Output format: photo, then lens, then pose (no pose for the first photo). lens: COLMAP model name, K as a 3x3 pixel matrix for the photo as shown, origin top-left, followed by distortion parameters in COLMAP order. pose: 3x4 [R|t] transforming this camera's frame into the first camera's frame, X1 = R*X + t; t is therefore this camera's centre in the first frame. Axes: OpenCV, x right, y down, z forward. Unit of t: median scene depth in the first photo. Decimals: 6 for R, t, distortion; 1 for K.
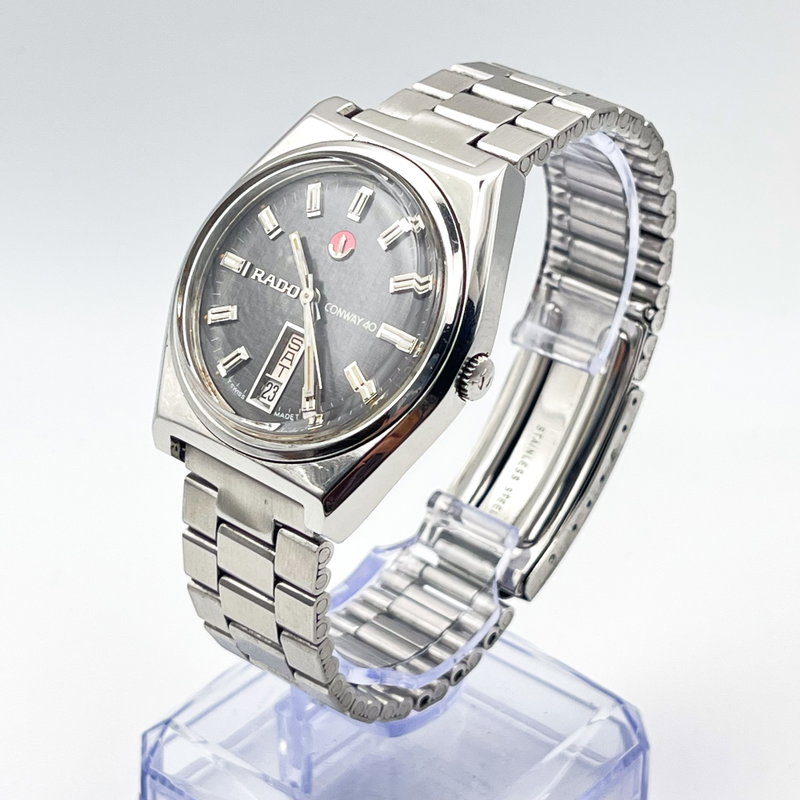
lens RADIAL K [[1979.6, 0, 415.4], [0, 1979.6, 395.2], [0, 0, 1]] dist [0.135676, 0.000000]
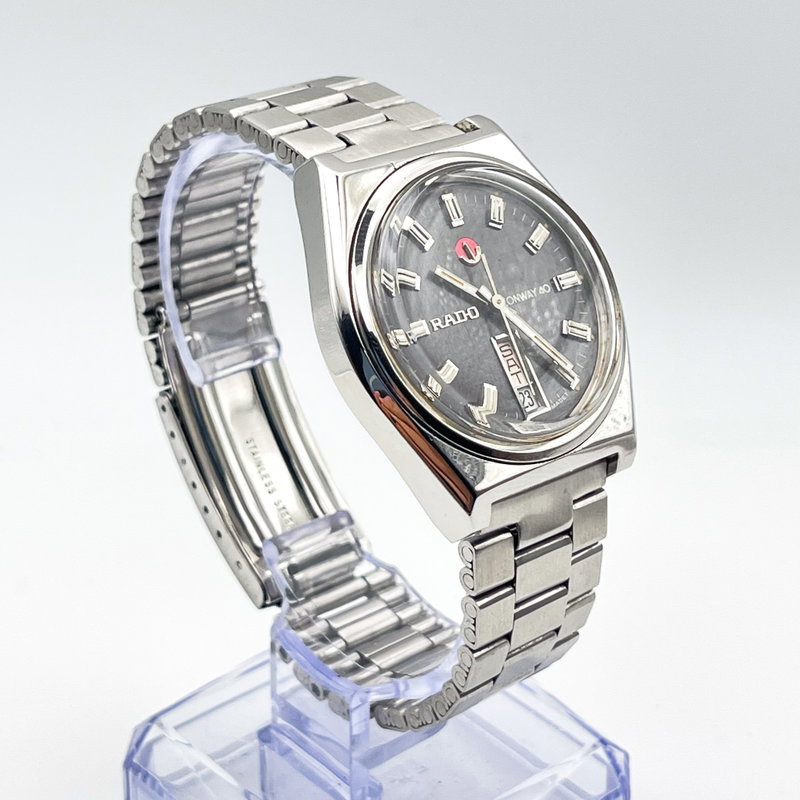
lens RADIAL K [[1979.6, 0, 399.7], [0, 1979.6, 400.4], [0, 0, 1]] dist [0.135676, 0.000000]
pose [[0.171981, -0.484147, 0.857918, -0.897159], [0.485106, 0.799601, 0.353991, -0.368206], [-0.857377, 0.355302, 0.372379, 0.632320]]
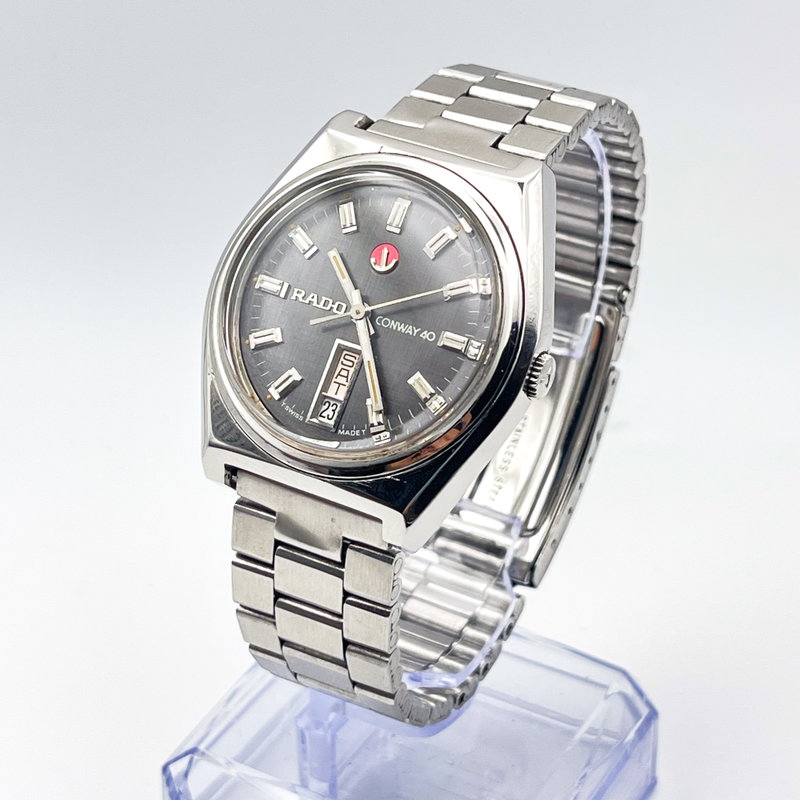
lens RADIAL K [[1979.6, 0, 373.6], [0, 1979.6, 380.7], [0, 0, 1]] dist [0.135676, 0.000000]
pose [[0.983883, -0.098613, 0.149161, -0.185667], [0.098105, 0.995118, 0.010779, -0.023491], [-0.149495, 0.004028, 0.988754, 0.007372]]
